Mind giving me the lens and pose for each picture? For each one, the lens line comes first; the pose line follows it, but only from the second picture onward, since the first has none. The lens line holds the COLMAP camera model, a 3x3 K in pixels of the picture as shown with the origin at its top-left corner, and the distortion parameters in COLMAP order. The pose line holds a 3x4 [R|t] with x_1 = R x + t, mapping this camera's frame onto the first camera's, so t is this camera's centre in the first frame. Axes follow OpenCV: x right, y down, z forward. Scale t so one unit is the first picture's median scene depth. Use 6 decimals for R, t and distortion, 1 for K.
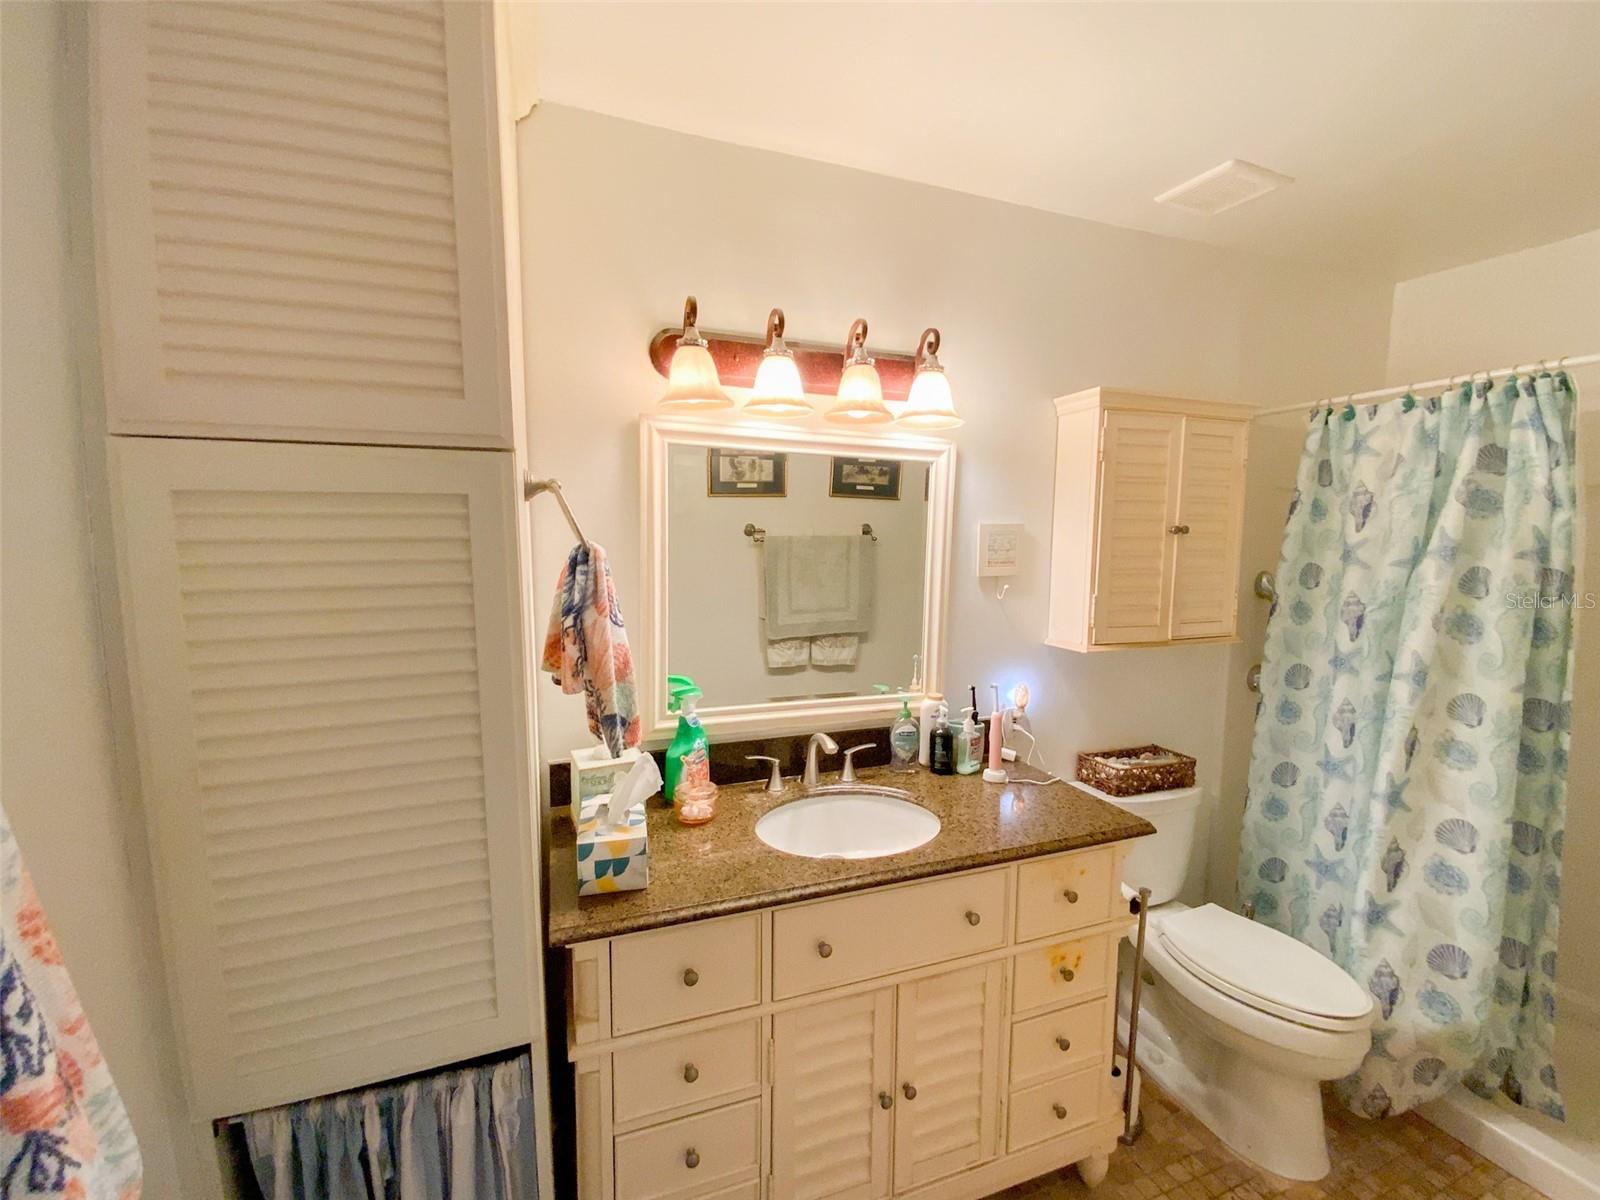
lens RADIAL K [[685.0, 0, 798.9], [0, 685.0, 607.1], [0, 0, 1]] dist [0.019021, -0.020807]
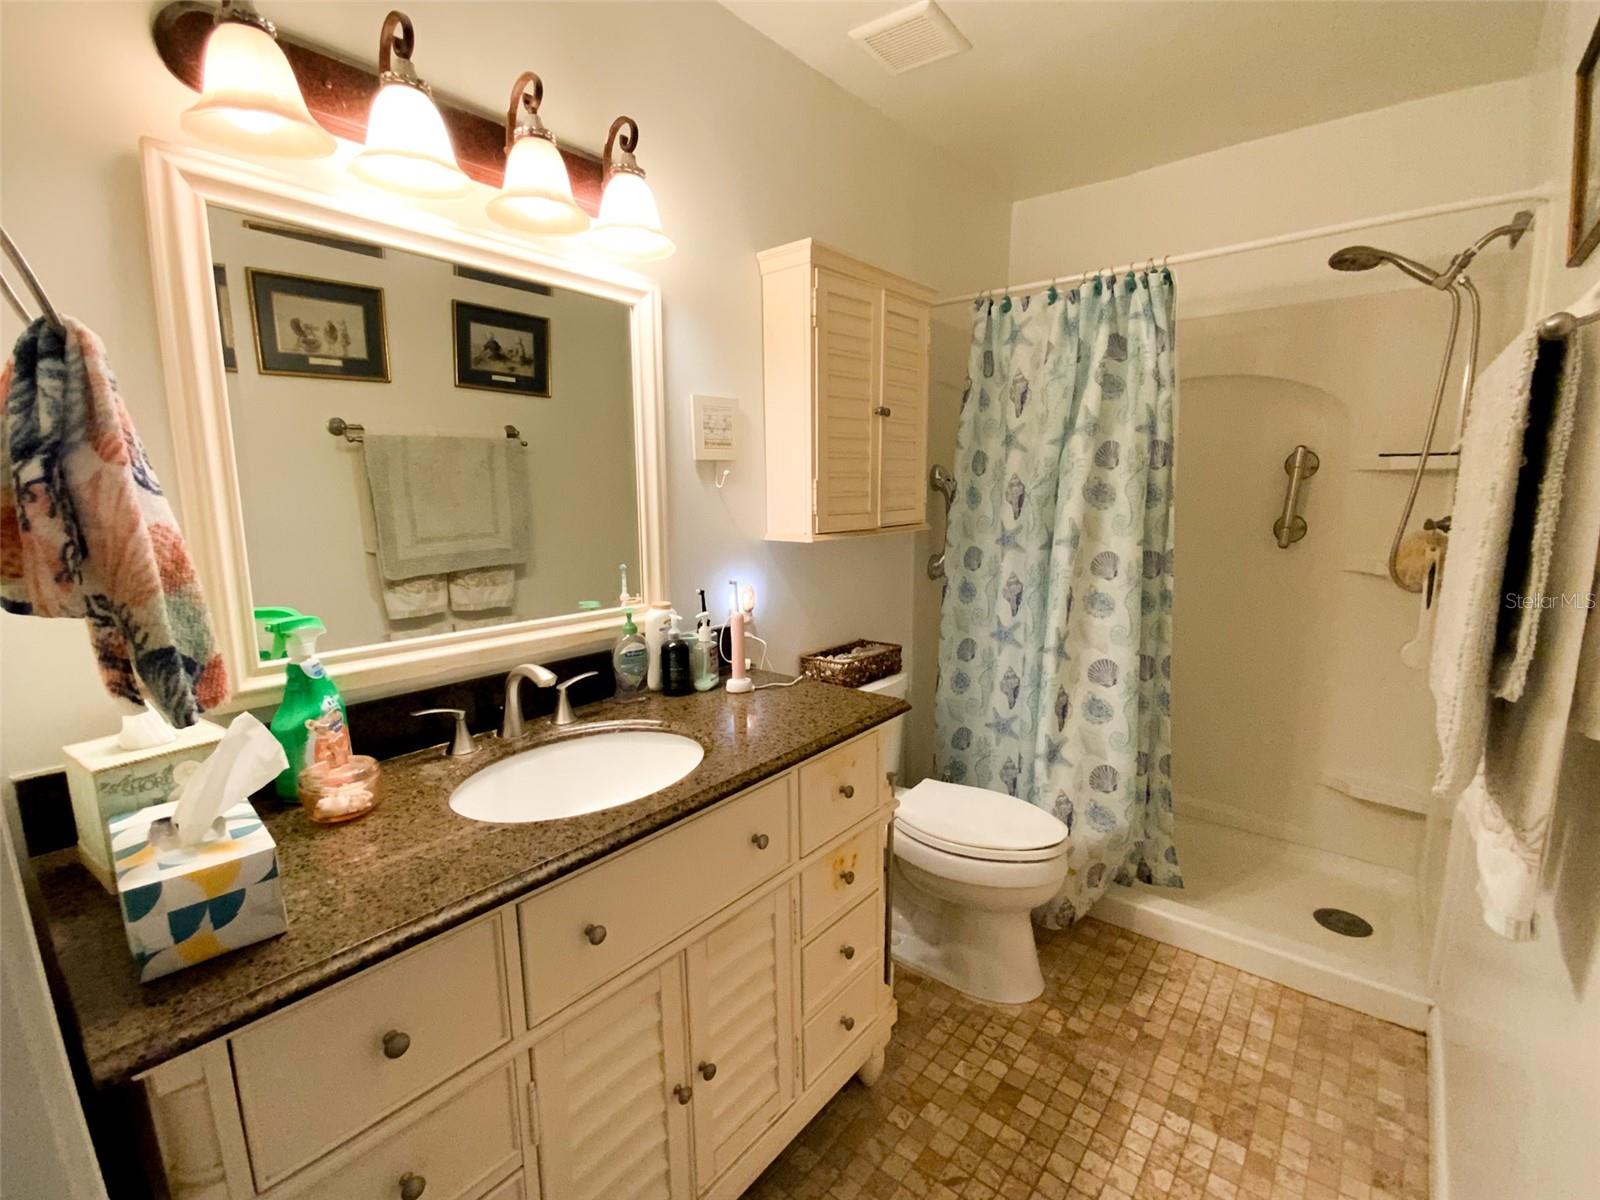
lens RADIAL K [[716.4, 0, 806.6], [0, 716.4, 611.3], [0, 0, 1]] dist [0.021891, -0.016220]
pose [[0.856450, -0.101583, 0.506136, -0.098227], [0.070645, 0.994287, 0.080015, 0.093715], [-0.511373, -0.032773, 0.858734, 0.199867]]
